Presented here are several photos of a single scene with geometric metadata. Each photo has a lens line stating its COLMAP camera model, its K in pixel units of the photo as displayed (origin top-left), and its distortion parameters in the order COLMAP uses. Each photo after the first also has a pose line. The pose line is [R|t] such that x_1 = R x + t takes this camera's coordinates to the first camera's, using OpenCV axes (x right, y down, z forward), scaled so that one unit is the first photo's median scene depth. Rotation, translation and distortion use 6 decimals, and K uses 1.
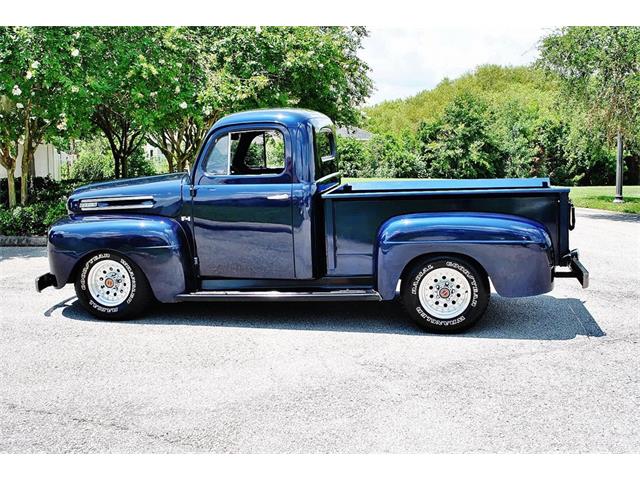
lens RADIAL K [[791.7, 0, 320.0], [0, 791.7, 240.0], [0, 0, 1]] dist [-0.096530, 0.123447]
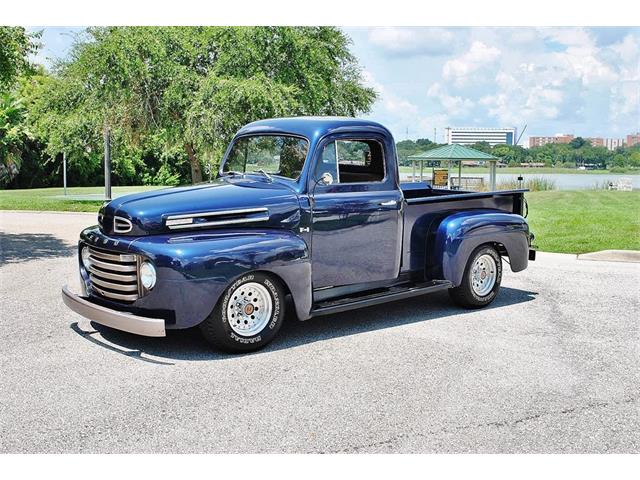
lens RADIAL K [[791.7, 0, 320.0], [0, 791.7, 240.0], [0, 0, 1]] dist [-0.096530, 0.123447]
pose [[0.611598, -0.071211, 0.787957, -0.892161], [0.075336, 0.996657, 0.031598, -0.042565], [-0.787574, 0.040036, 0.614918, 0.395965]]
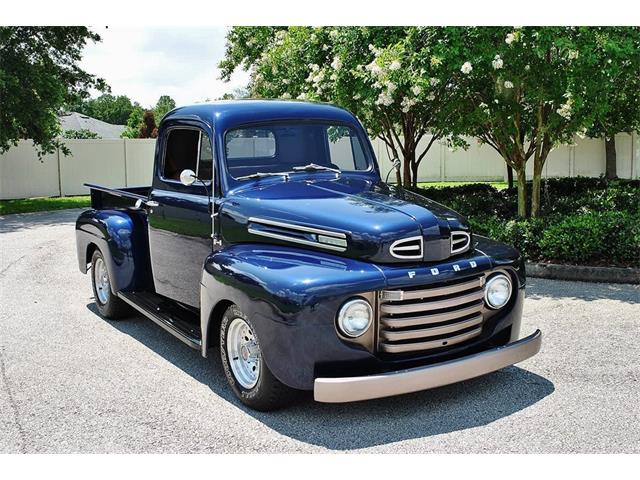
lens RADIAL K [[791.7, 0, 320.0], [0, 791.7, 240.0], [0, 0, 1]] dist [-0.096530, 0.123447]
pose [[-0.659041, -0.060385, 0.749679, -0.753159], [0.149249, 0.966448, 0.209051, -0.199549], [-0.737149, 0.249662, -0.627917, 1.576120]]
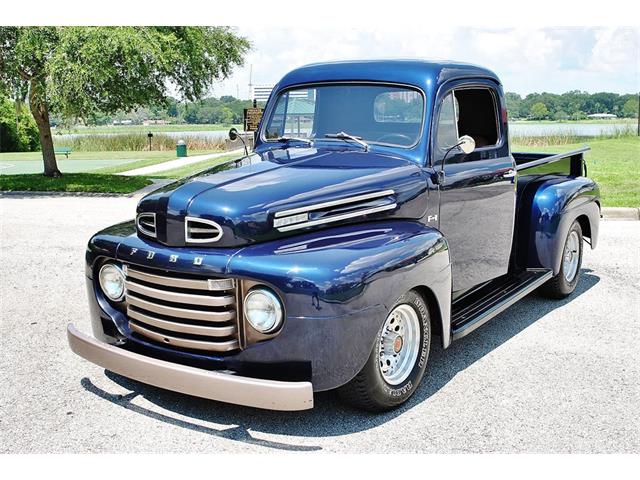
lens RADIAL K [[791.7, 0, 320.0], [0, 791.7, 240.0], [0, 0, 1]] dist [-0.096530, 0.123447]
pose [[0.398803, -0.145245, 0.905461, -0.798162], [0.115011, 0.987503, 0.107749, -0.089763], [-0.909796, 0.061168, 0.410524, 0.801273]]
